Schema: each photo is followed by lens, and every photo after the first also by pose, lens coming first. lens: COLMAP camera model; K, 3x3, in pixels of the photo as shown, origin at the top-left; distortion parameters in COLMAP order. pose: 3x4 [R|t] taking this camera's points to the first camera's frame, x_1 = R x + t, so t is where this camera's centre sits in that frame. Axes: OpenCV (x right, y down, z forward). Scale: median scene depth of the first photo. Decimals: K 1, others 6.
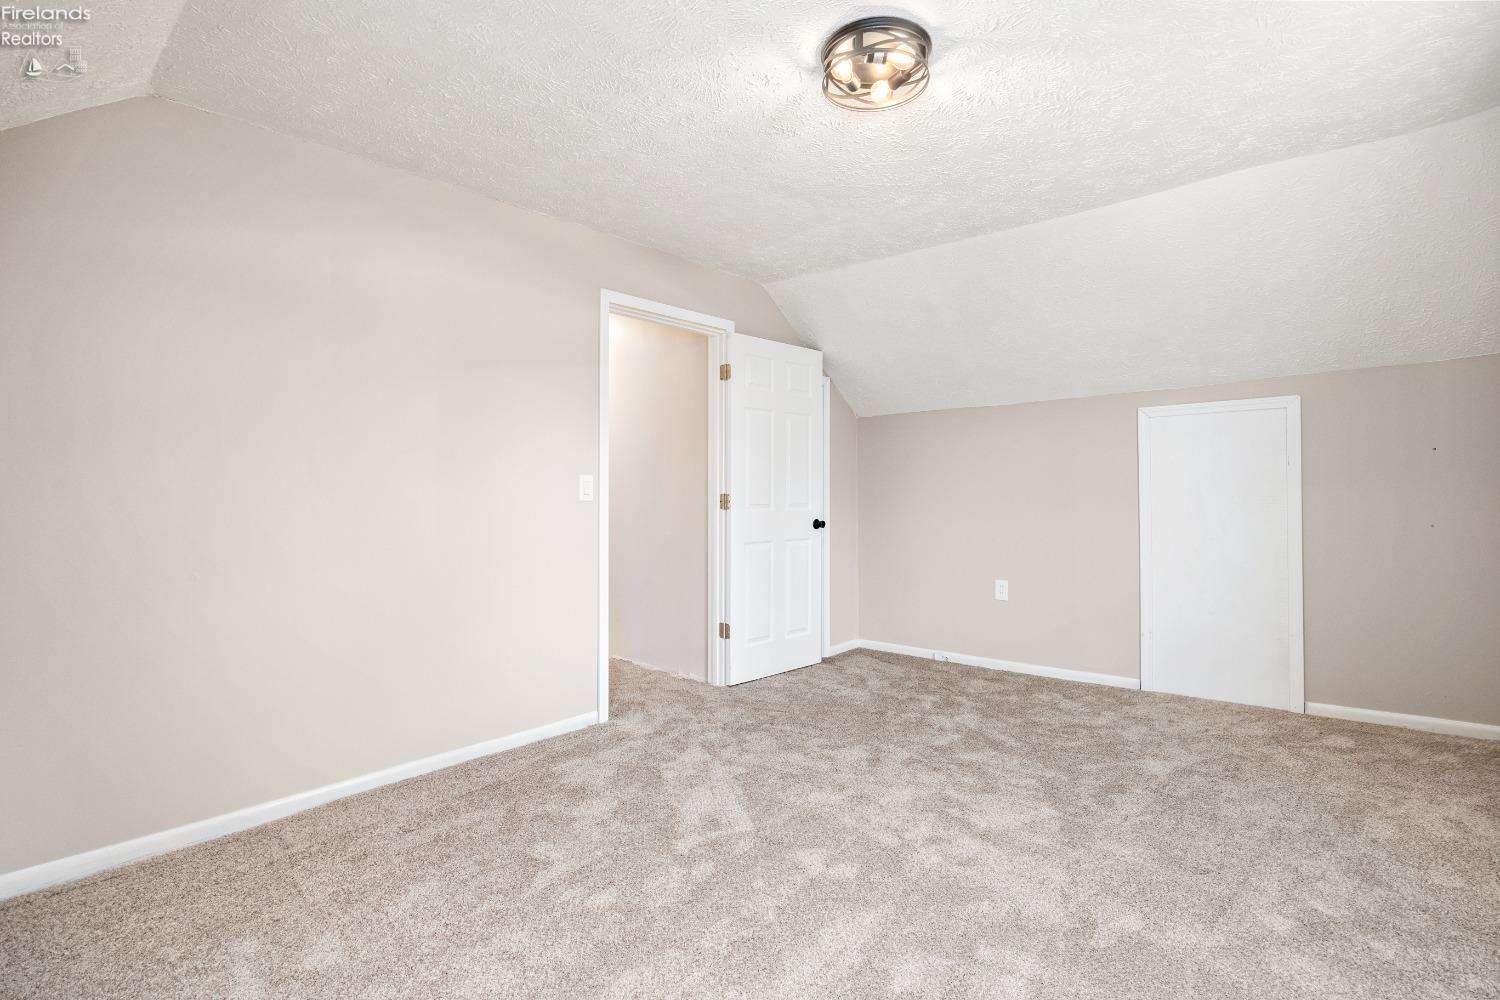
lens RADIAL K [[721.6, 0, 750.0], [0, 721.6, 500.0], [0, 0, 1]] dist [-0.000959, -0.000189]
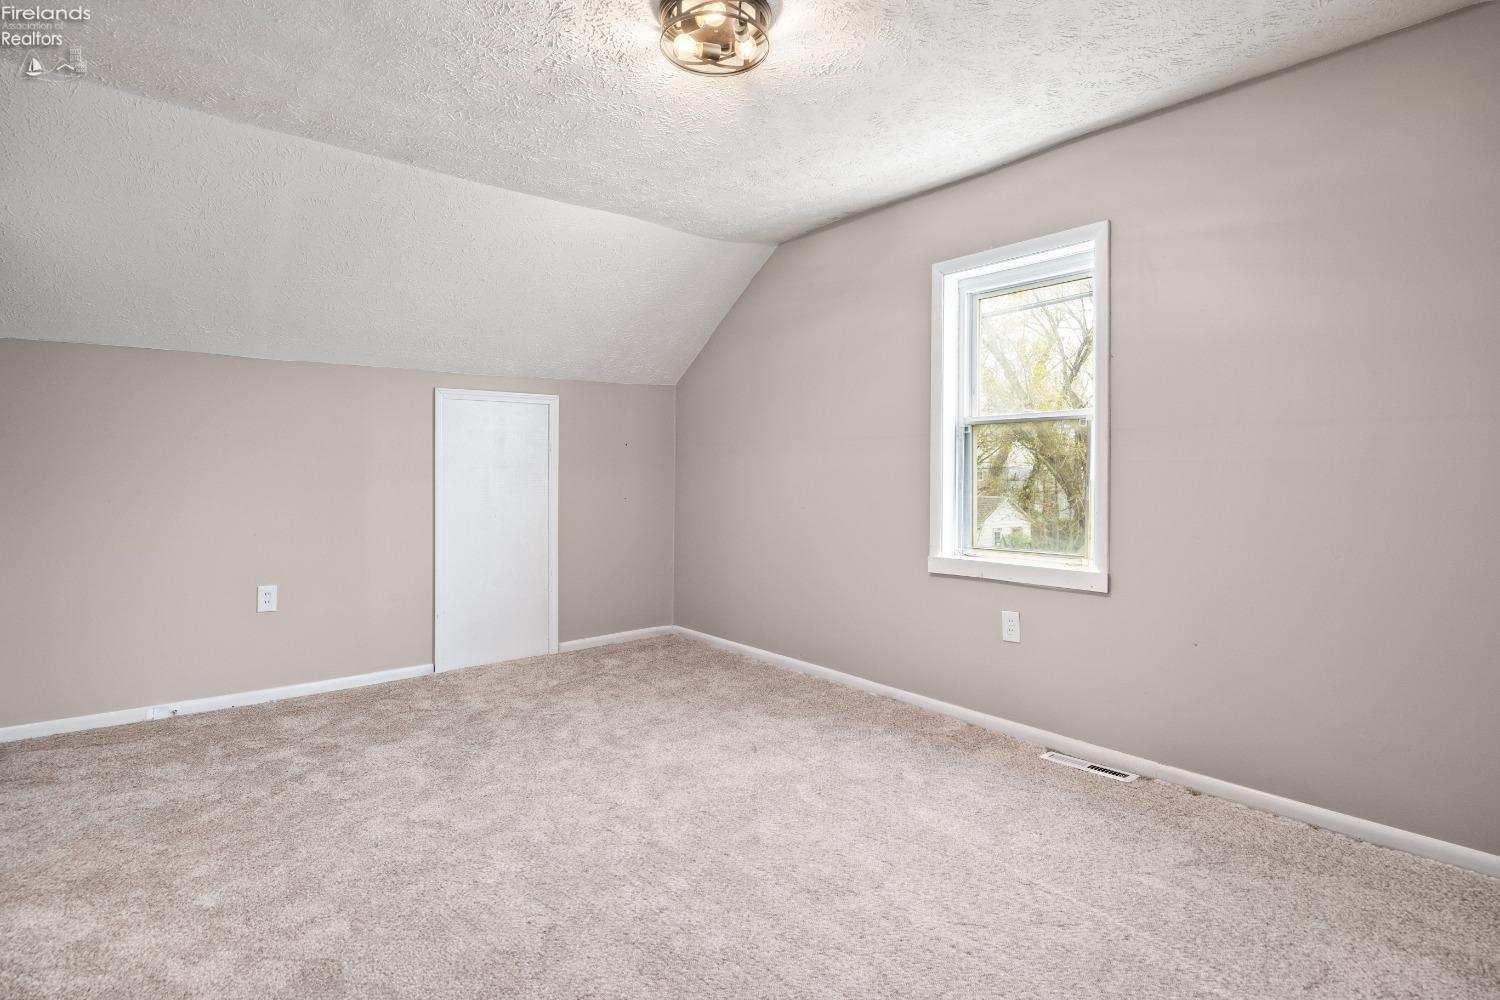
lens RADIAL K [[778.6, 0, 755.8], [0, 778.6, 477.2], [0, 0, 1]] dist [-0.000072, 0.000099]
pose [[0.168753, 0.004950, 0.985646, -0.468193], [0.008366, 0.999944, -0.006455, 0.006125], [-0.985623, 0.009335, 0.168702, 0.420804]]
